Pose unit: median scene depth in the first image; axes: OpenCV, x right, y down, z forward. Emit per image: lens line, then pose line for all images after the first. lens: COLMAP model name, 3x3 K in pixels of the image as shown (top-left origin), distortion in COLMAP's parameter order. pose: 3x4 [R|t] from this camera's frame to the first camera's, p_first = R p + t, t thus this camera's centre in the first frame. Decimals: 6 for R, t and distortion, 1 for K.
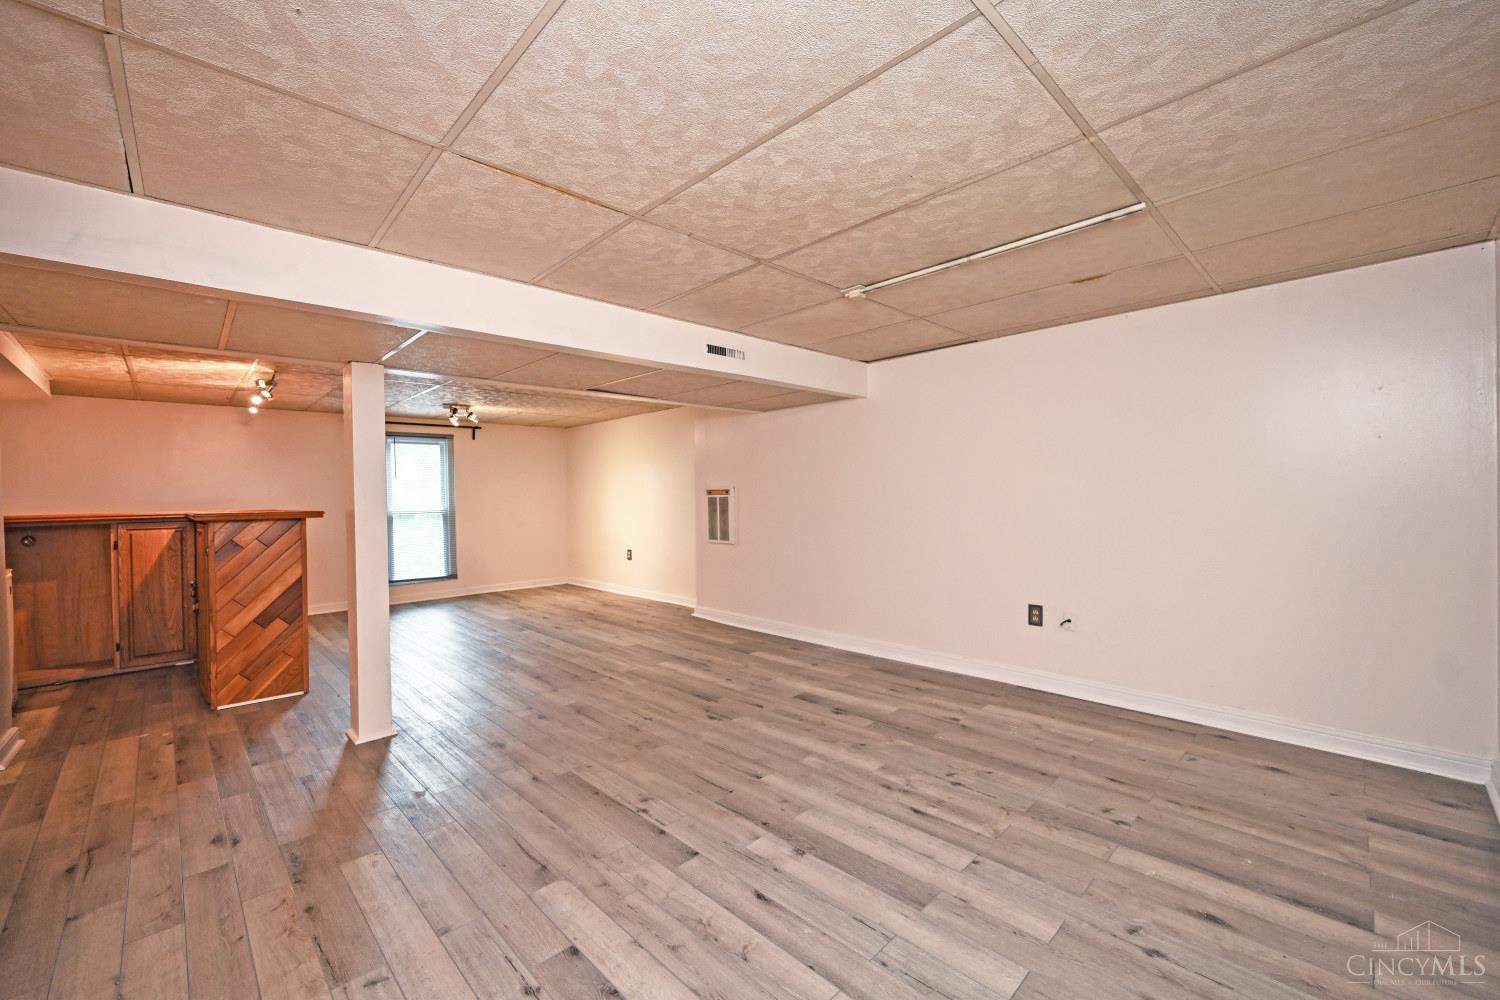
lens RADIAL K [[591.6, 0, 750.0], [0, 591.6, 500.0], [0, 0, 1]] dist [-0.017973, 0.009703]
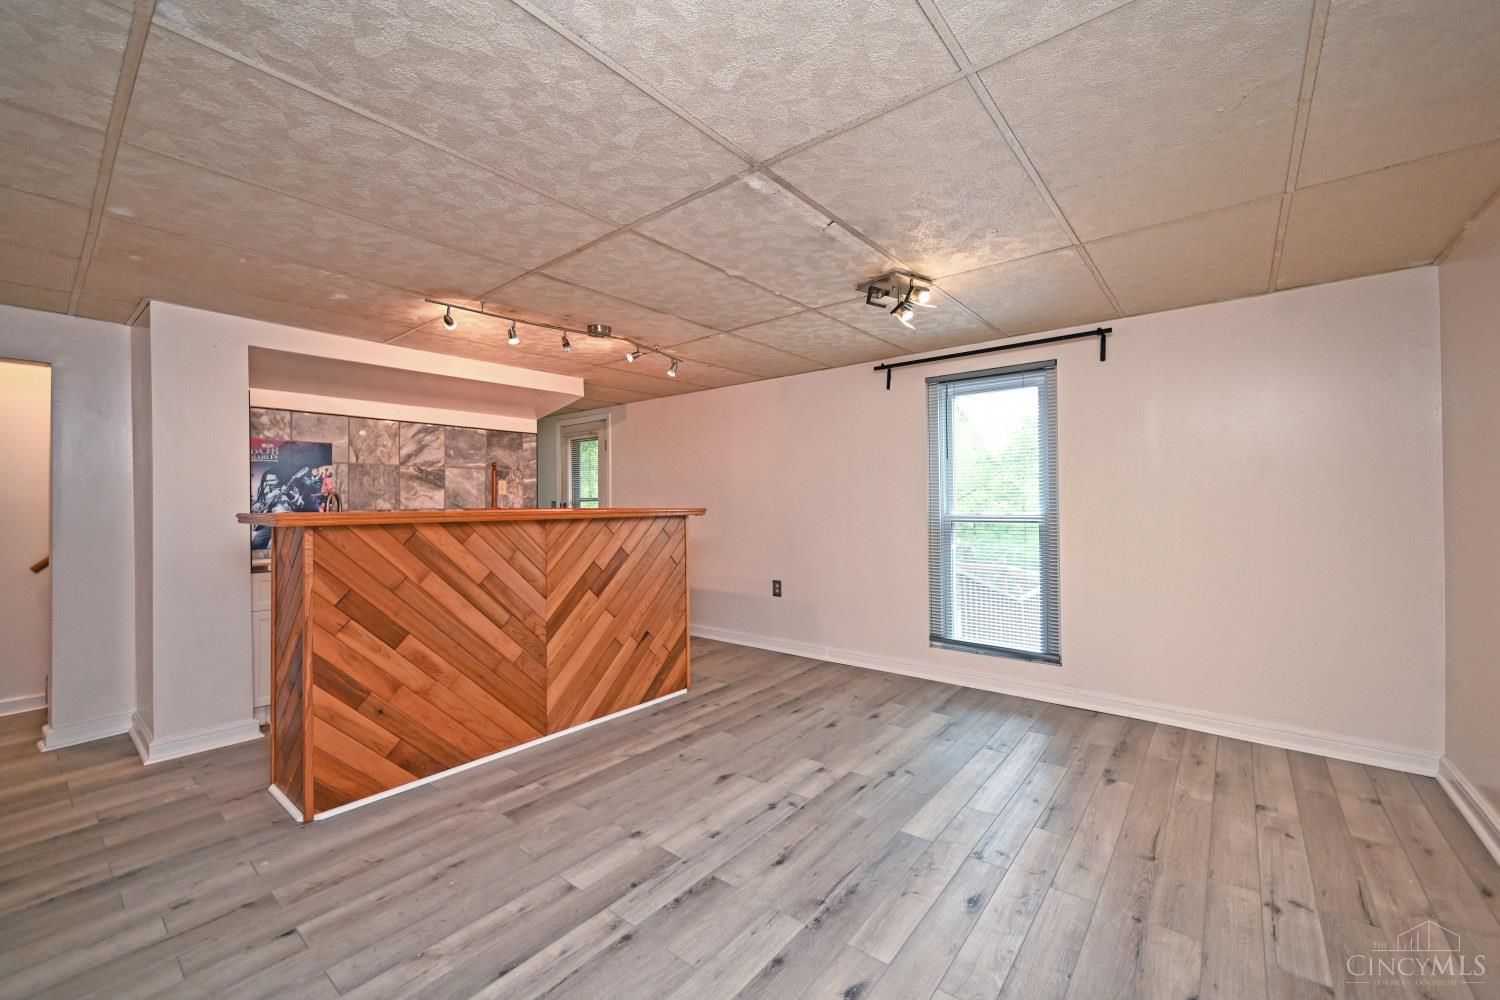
lens RADIAL K [[591.6, 0, 750.0], [0, 591.6, 500.0], [0, 0, 1]] dist [-0.017973, 0.009703]
pose [[0.149613, -0.004593, -0.988734, -0.076477], [-0.015980, 0.999847, -0.007062, 0.011171], [0.988616, 0.016856, 0.149517, 0.708285]]
